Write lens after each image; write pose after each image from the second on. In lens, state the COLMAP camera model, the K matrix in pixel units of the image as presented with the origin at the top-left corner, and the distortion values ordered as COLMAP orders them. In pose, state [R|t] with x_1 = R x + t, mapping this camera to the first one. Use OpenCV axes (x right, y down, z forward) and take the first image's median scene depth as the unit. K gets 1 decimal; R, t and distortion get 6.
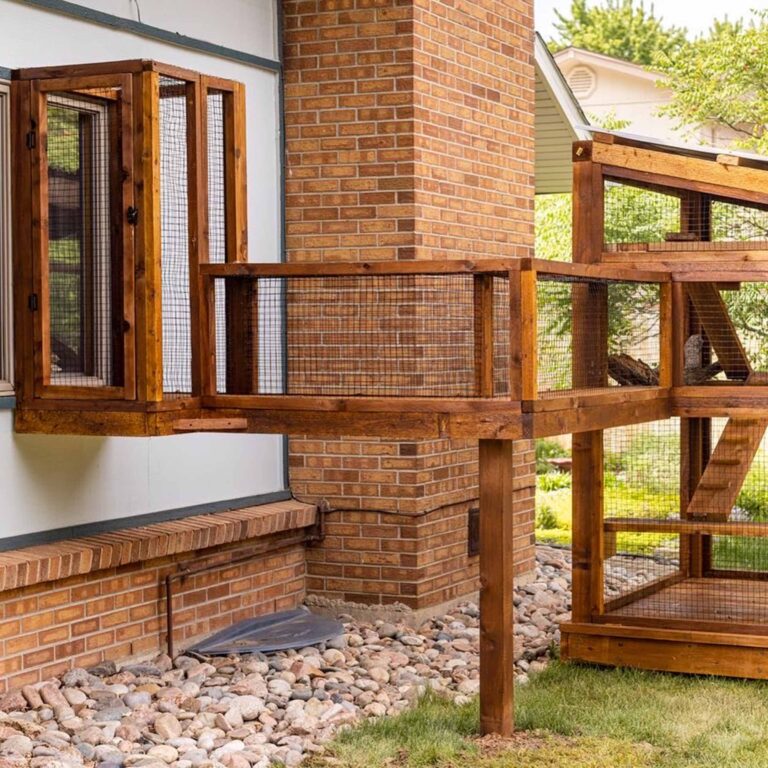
lens RADIAL K [[1763.5, 0, 384.0], [0, 1763.5, 384.0], [0, 0, 1]] dist [-0.026726, 0.379381]
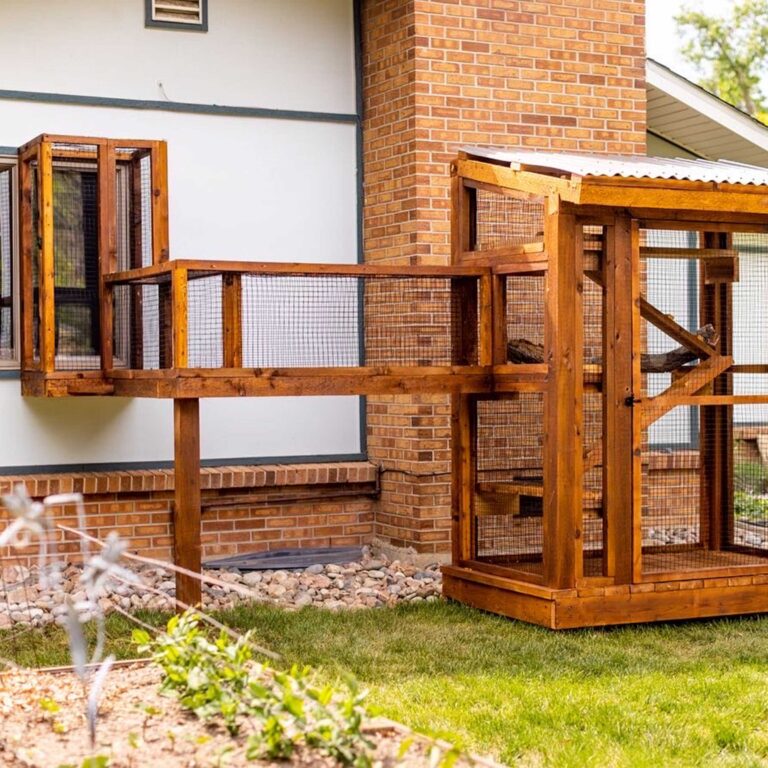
lens RADIAL K [[1603.1, 0, 384.0], [0, 1603.1, 384.0], [0, 0, 1]] dist [0.016631, -0.066773]
pose [[0.781862, 0.001584, -0.623449, 0.721416], [-0.011200, 0.999871, -0.011506, 0.025492], [0.623351, 0.015979, 0.781779, 0.123974]]
